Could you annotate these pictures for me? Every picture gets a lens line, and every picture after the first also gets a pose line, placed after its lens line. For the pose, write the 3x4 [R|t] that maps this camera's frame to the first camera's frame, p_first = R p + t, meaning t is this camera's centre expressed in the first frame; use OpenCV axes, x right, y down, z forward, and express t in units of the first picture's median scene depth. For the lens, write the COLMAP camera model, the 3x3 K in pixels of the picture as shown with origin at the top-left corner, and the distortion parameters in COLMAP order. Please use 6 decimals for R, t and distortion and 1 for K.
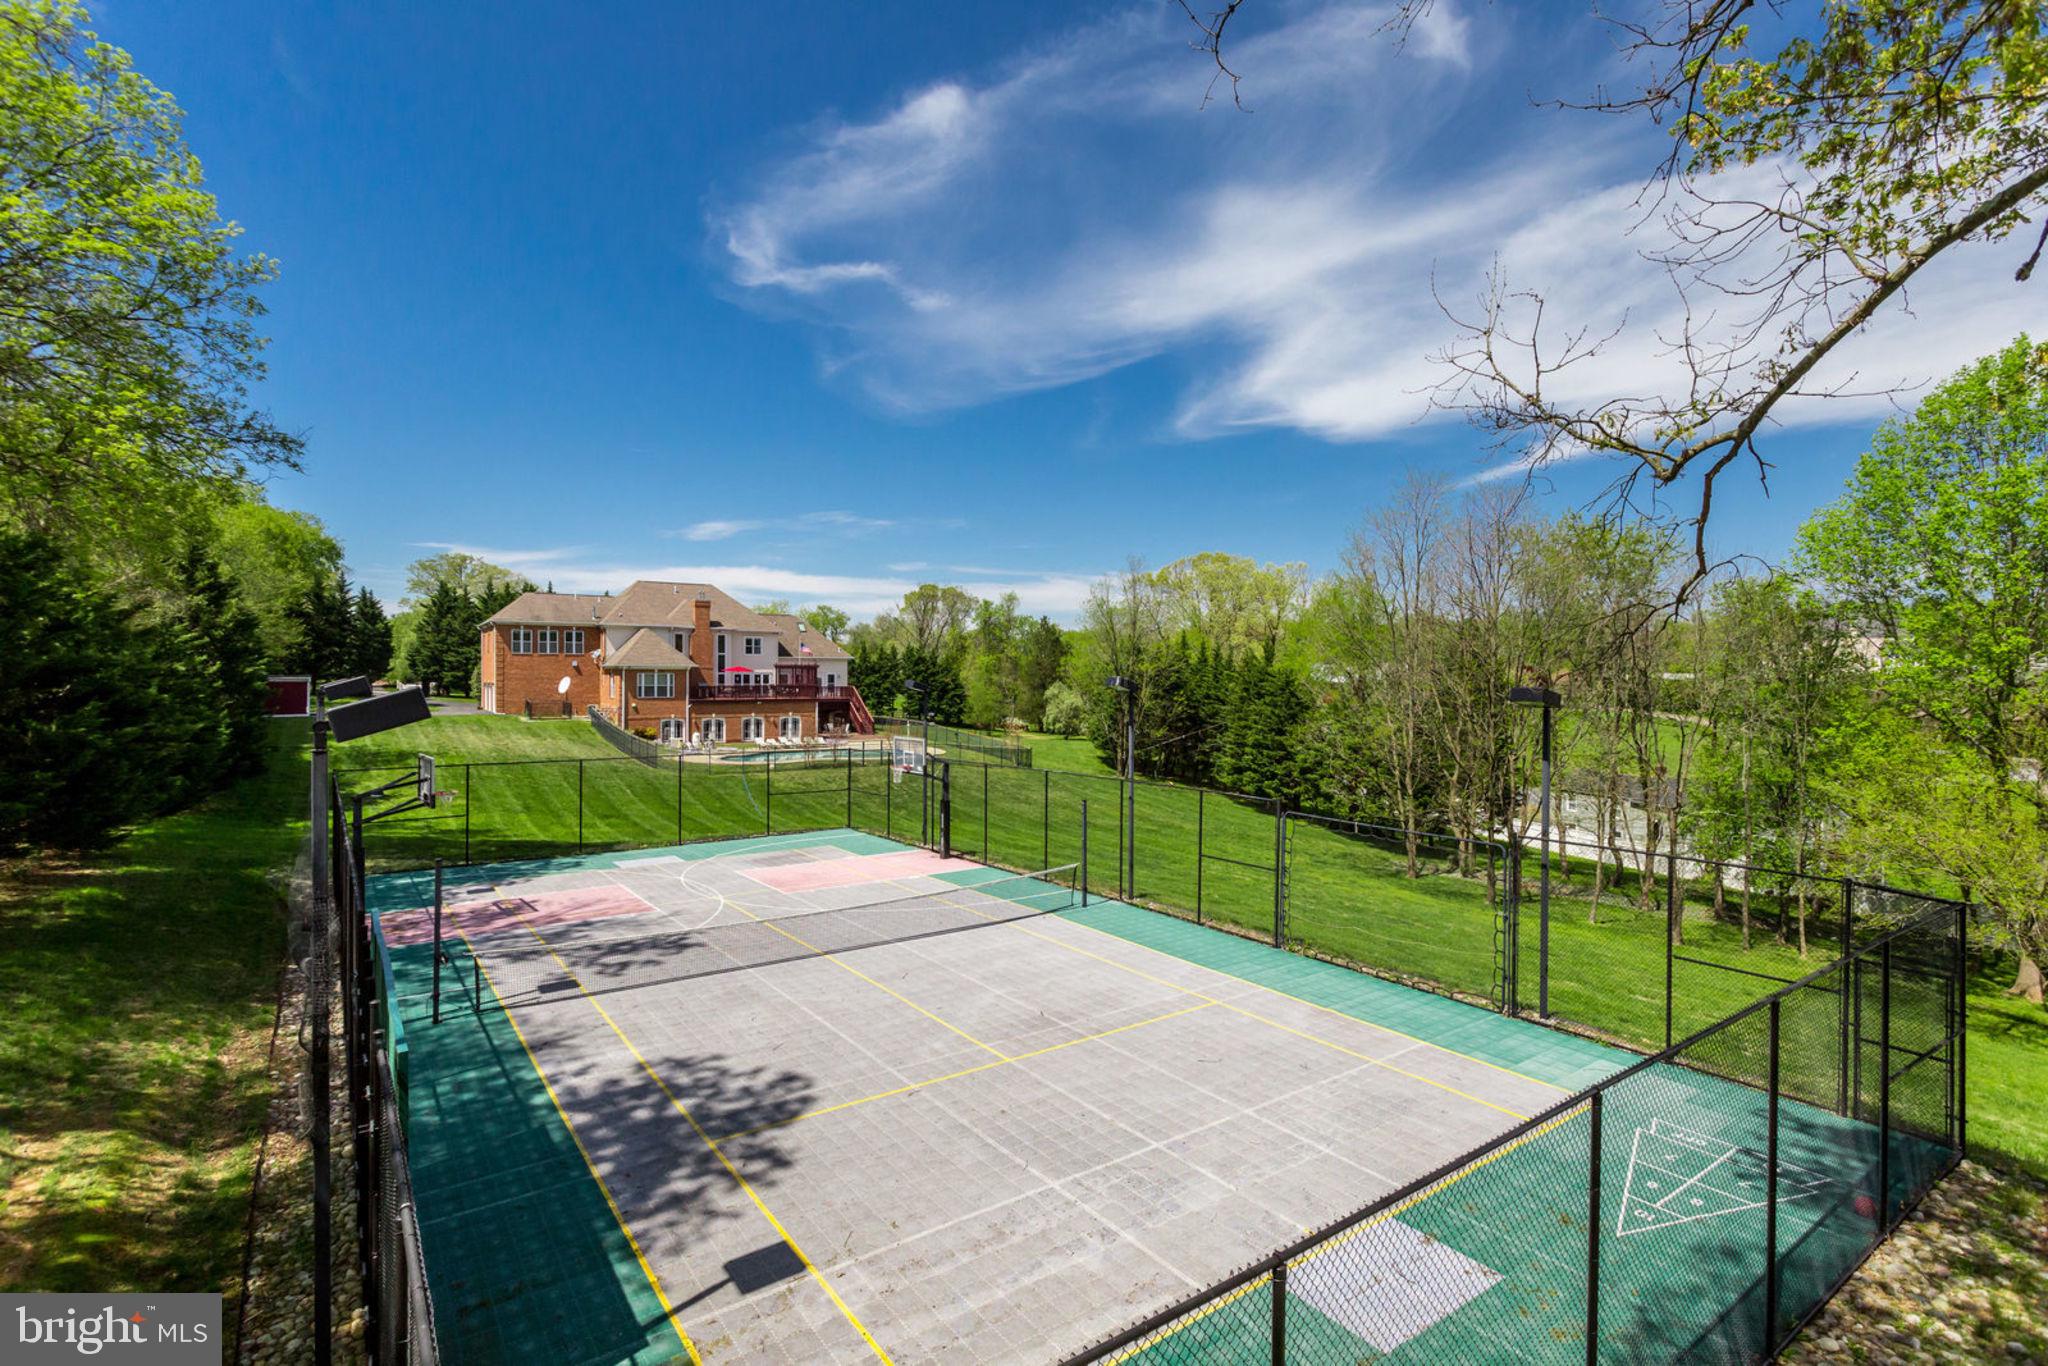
lens RADIAL K [[953.1, 0, 1018.0], [0, 953.1, 678.9], [0, 0, 1]] dist [-0.000687, 0.000929]
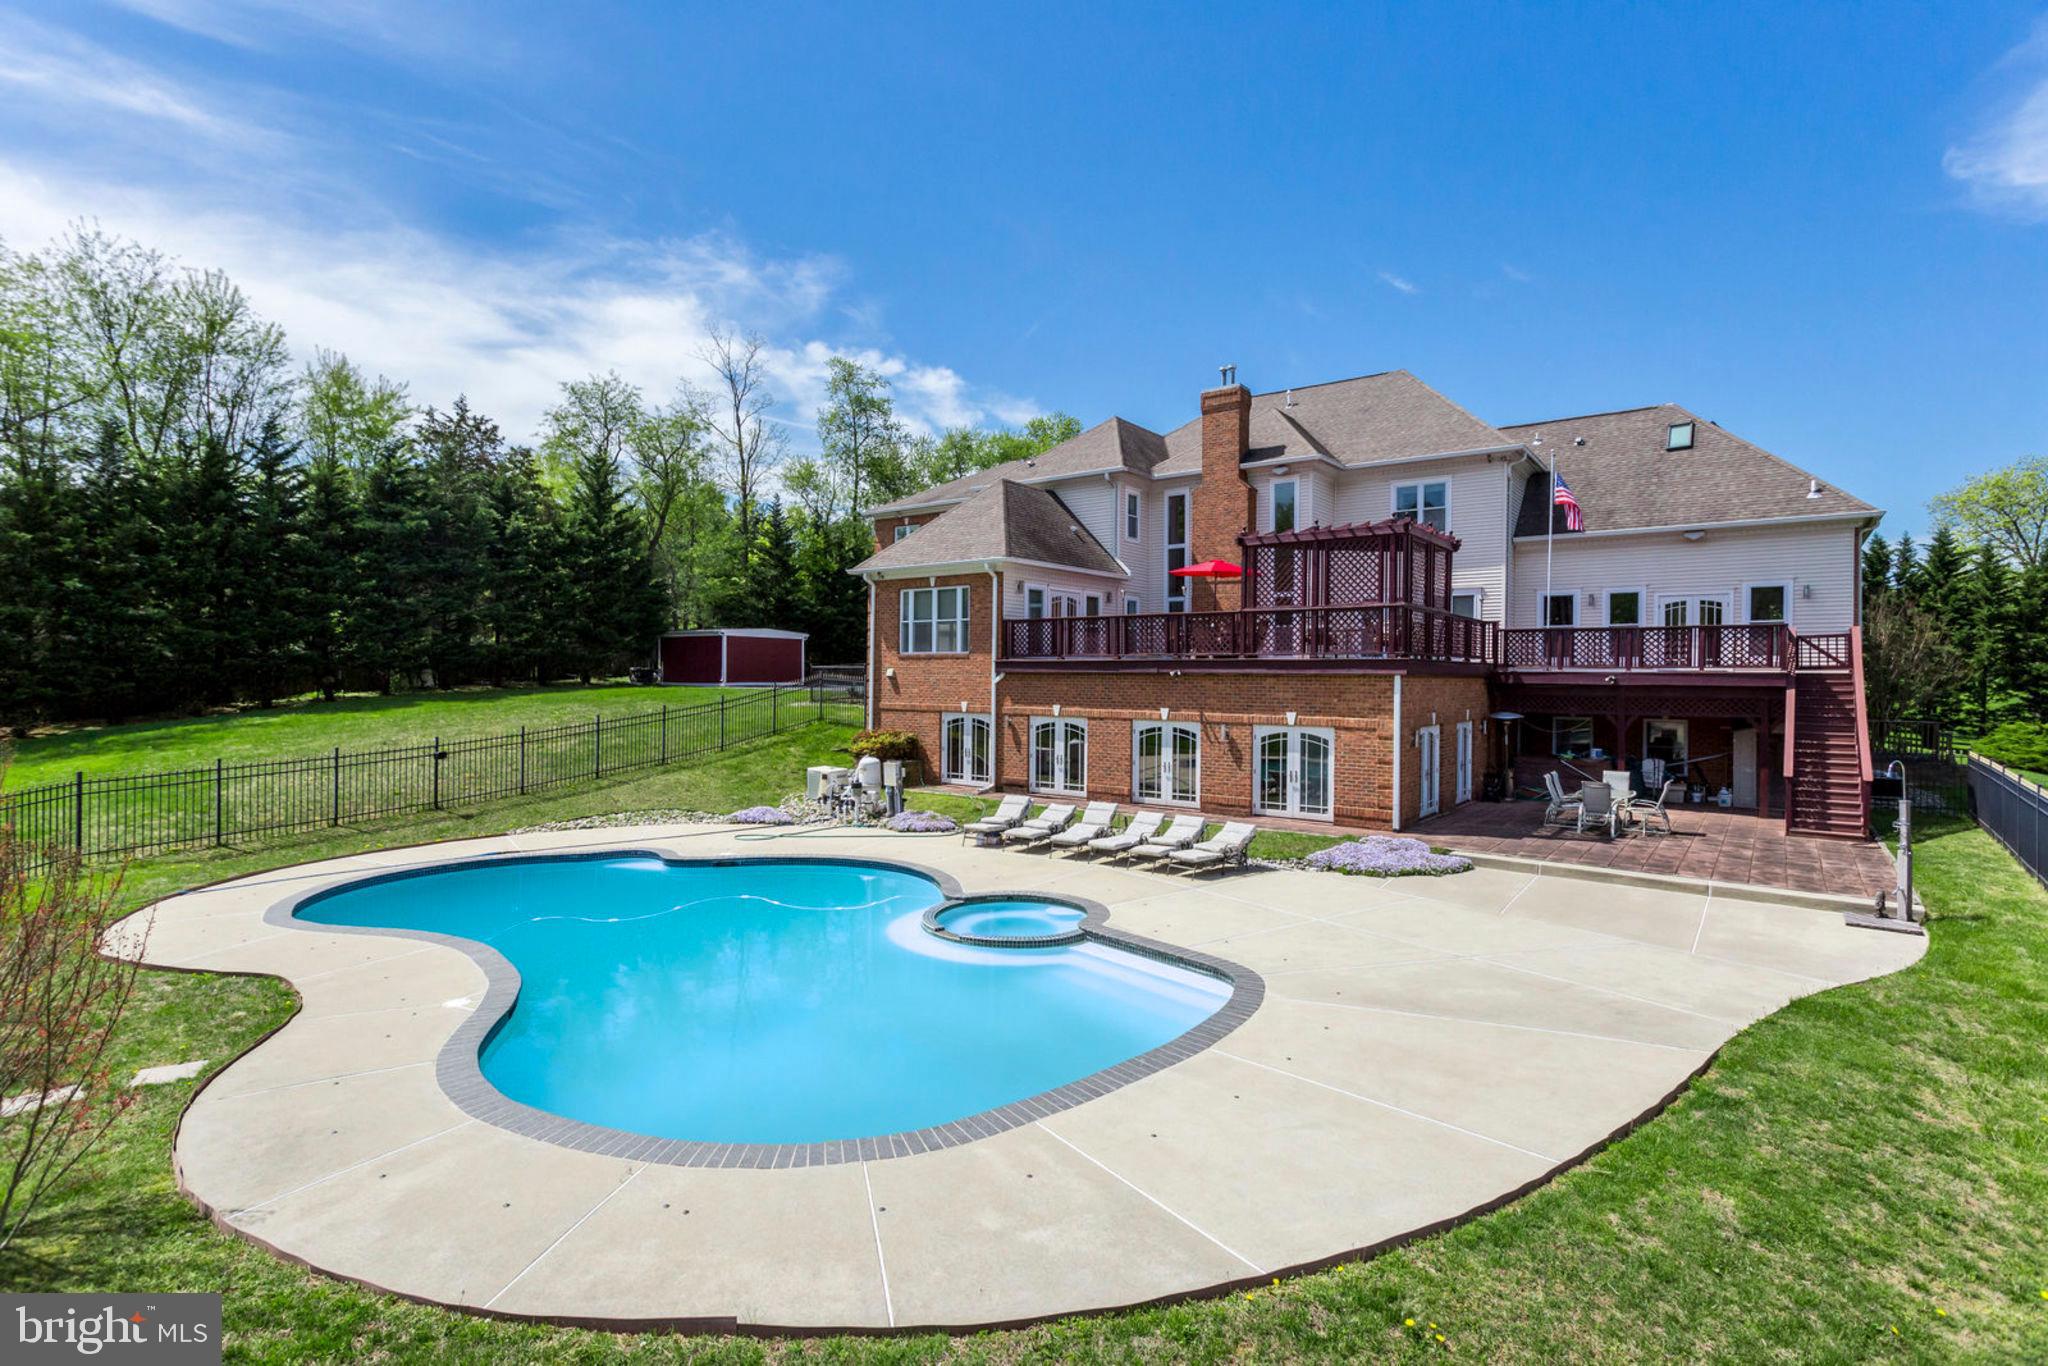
lens RADIAL K [[953.1, 0, 1018.0], [0, 953.1, 678.9], [0, 0, 1]] dist [-0.000687, 0.000929]
pose [[0.281011, -0.003468, -0.959698, -0.012125], [-0.013071, 0.999887, -0.007440, 0.028020], [0.959615, 0.014635, 0.280934, 0.814247]]
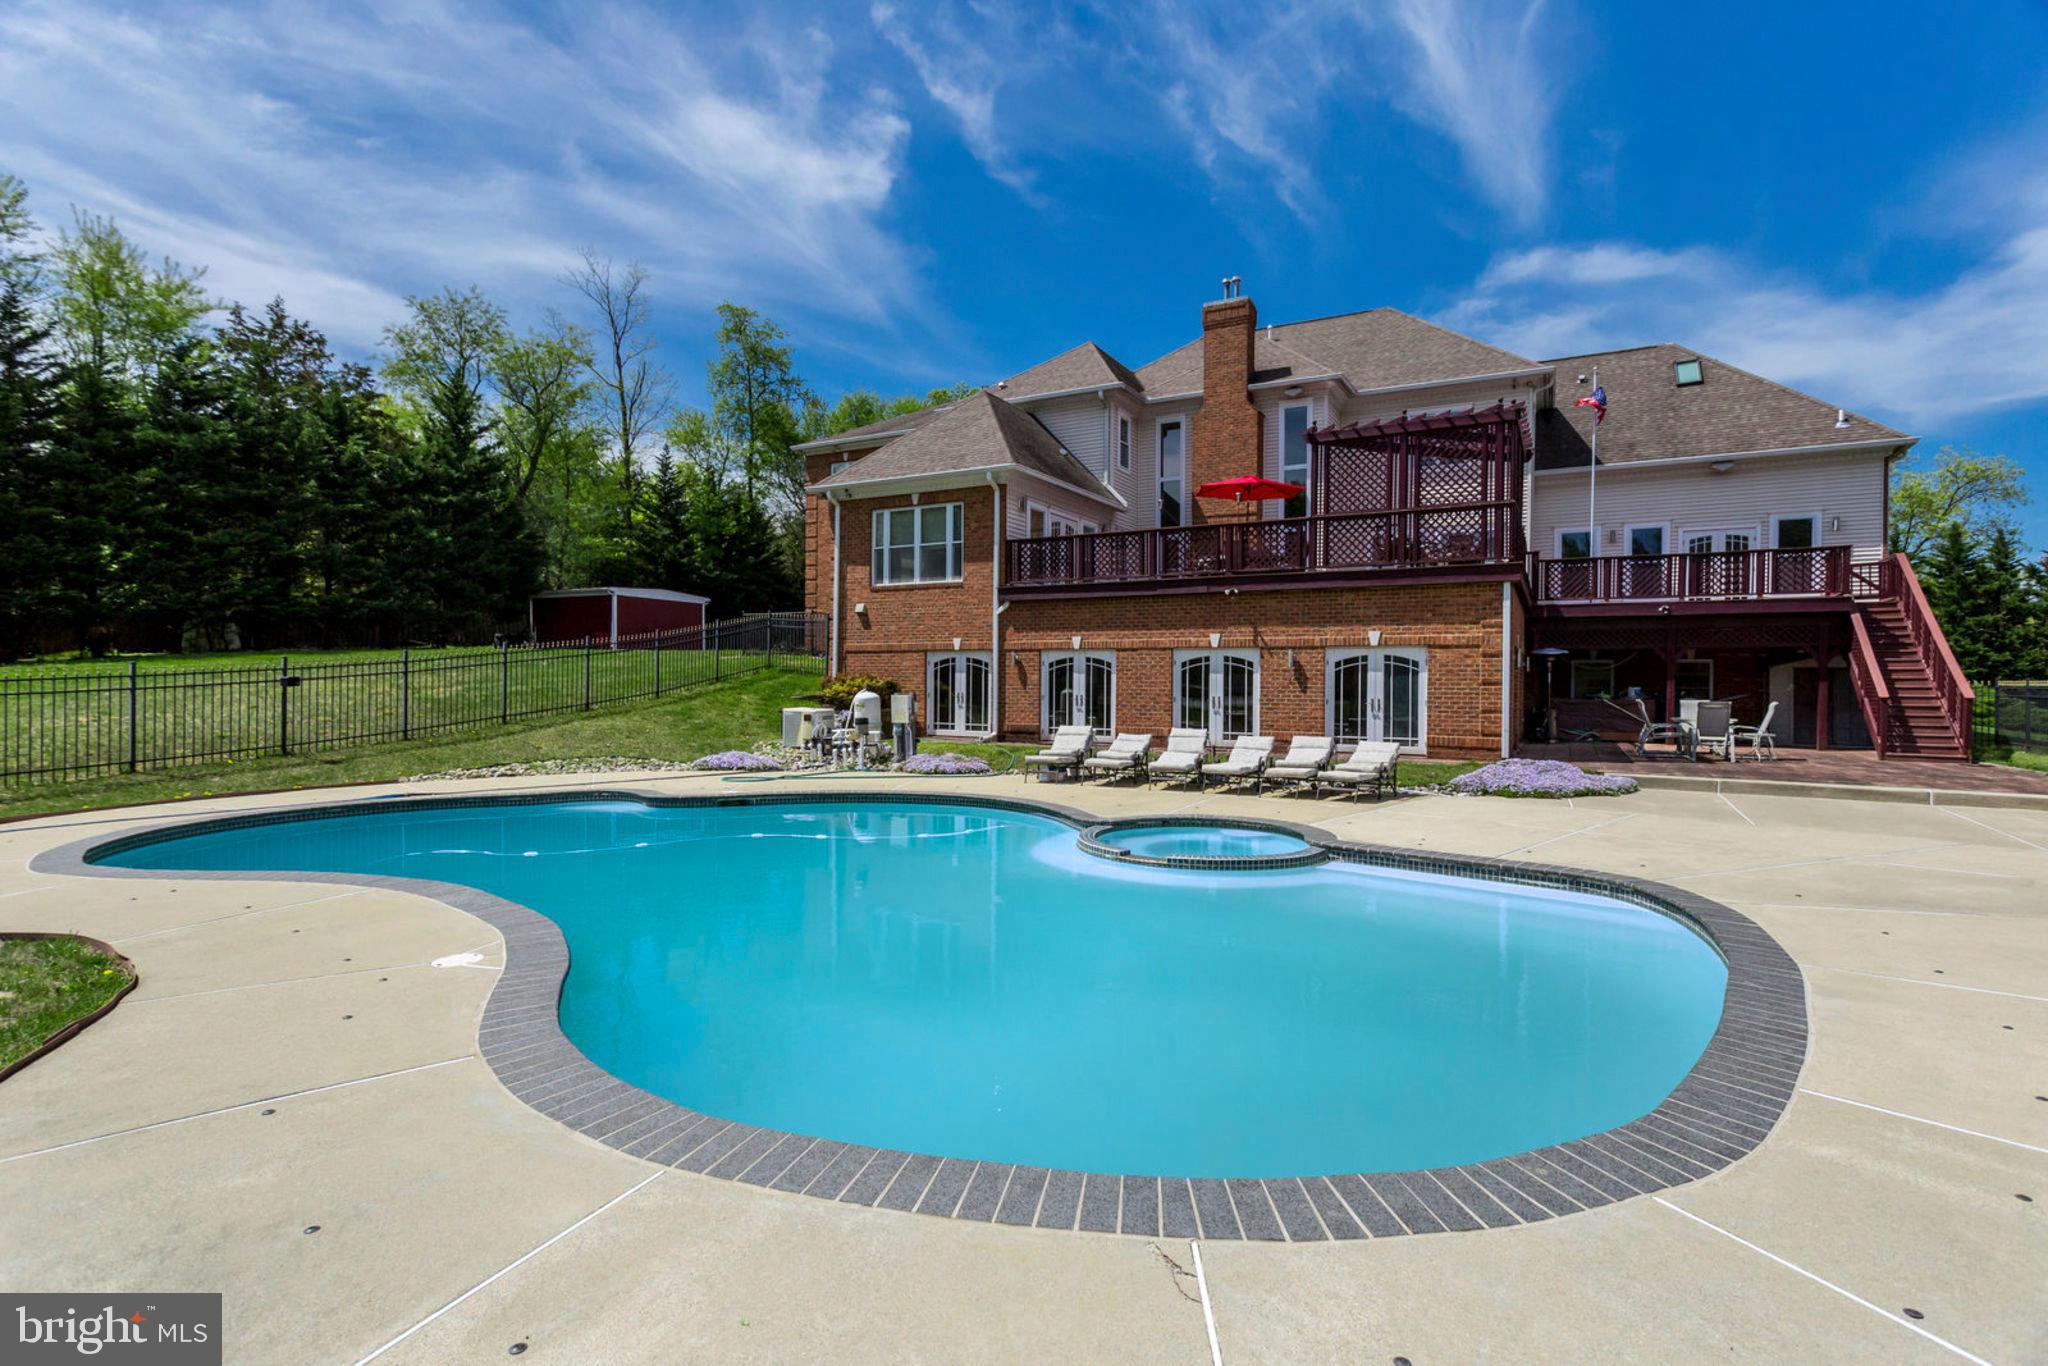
lens RADIAL K [[957.0, 0, 1031.1], [0, 957.0, 685.0], [0, 0, 1]] dist [0.001199, 0.000291]
pose [[0.426375, -0.002080, -0.904544, -0.067126], [-0.011279, 0.999907, -0.007615, 0.048588], [0.904476, 0.013449, 0.426312, 0.789830]]
